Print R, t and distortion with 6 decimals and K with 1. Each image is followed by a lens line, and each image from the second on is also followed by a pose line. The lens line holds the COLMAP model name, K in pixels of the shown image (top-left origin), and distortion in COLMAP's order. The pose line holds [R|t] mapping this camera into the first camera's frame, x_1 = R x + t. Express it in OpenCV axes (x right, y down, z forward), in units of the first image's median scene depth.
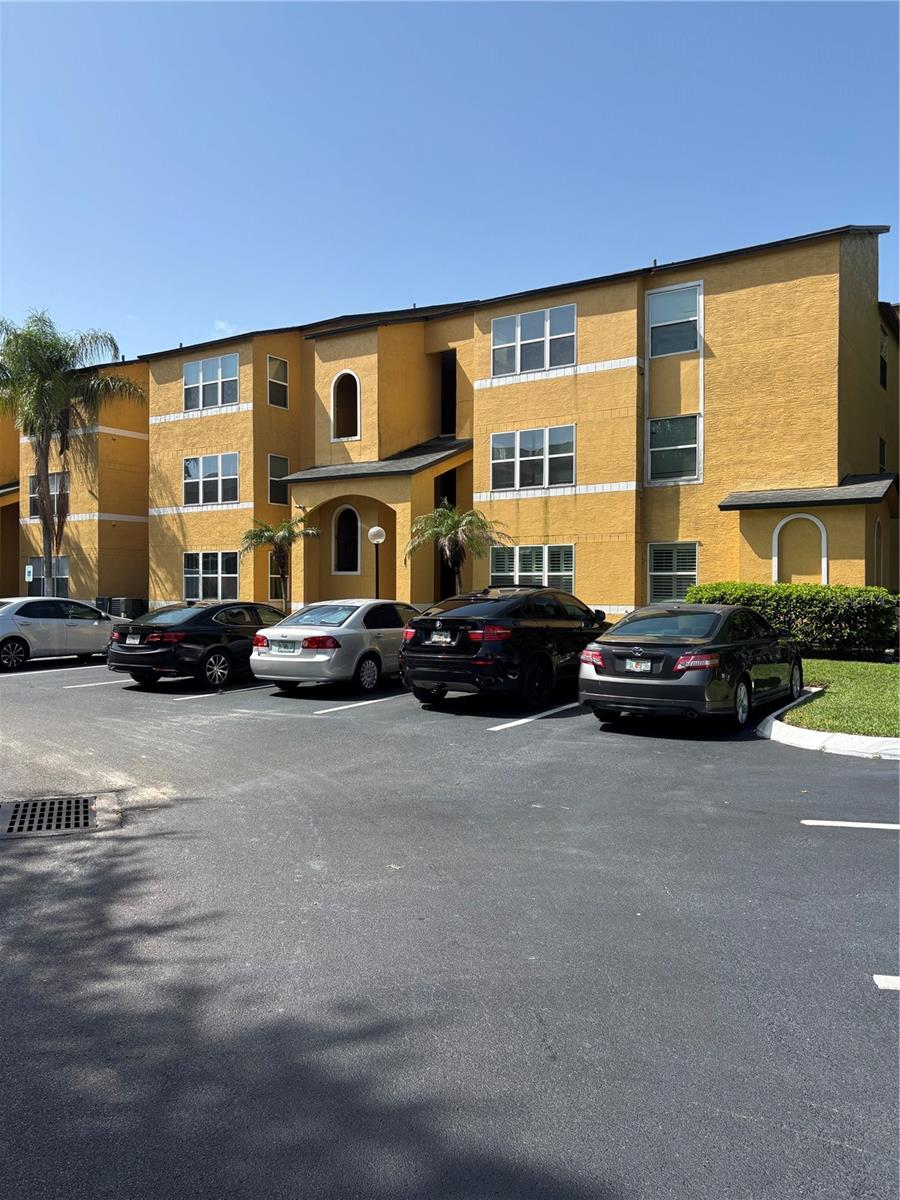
lens RADIAL K [[913.9, 0, 449.5], [0, 913.9, 599.8], [0, 0, 1]] dist [0.042590, -0.043924]
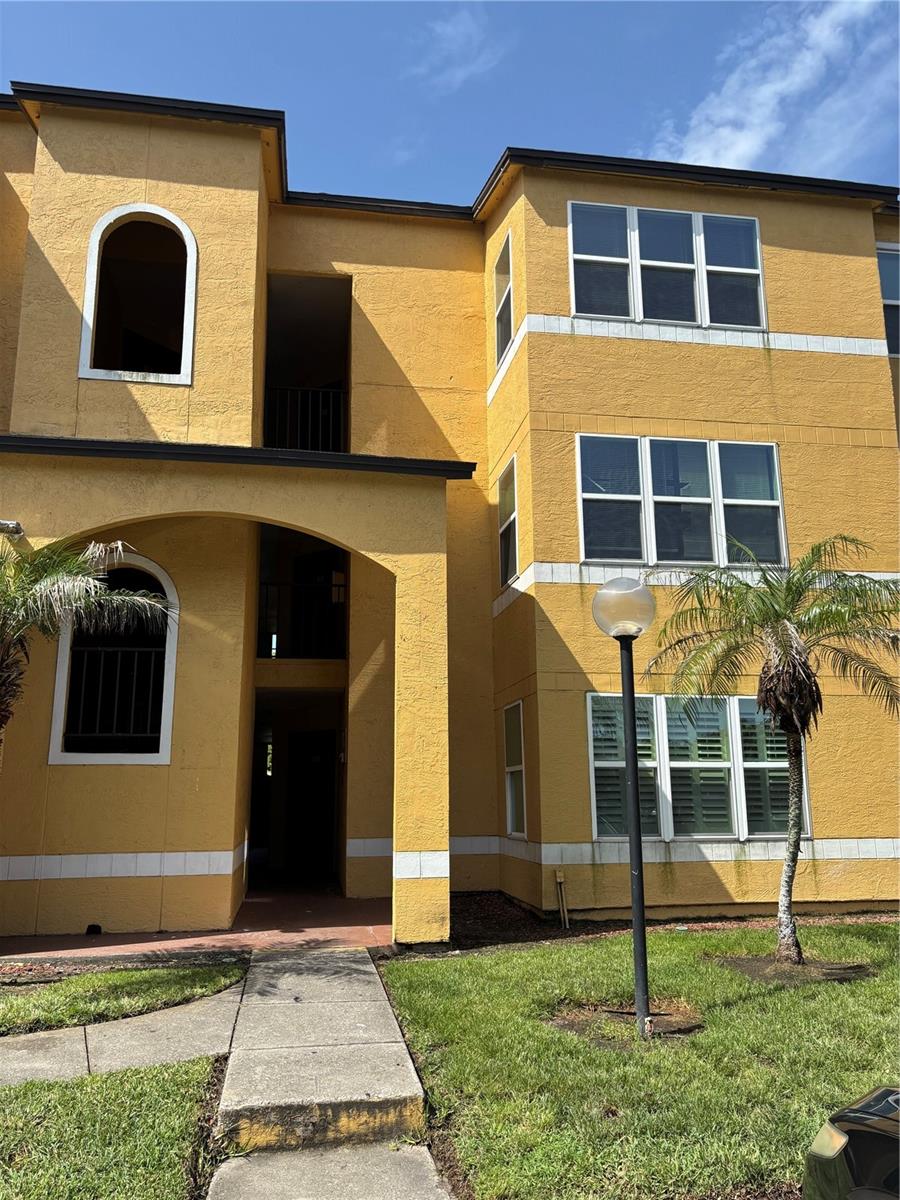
lens RADIAL K [[913.9, 0, 452.8], [0, 913.9, 595.9], [0, 0, 1]] dist [0.042590, -0.043924]
pose [[0.734699, 0.141154, 0.663546, -0.272849], [0.018300, 0.973634, -0.227381, -0.009786], [-0.678146, 0.179199, 0.712745, 0.744876]]
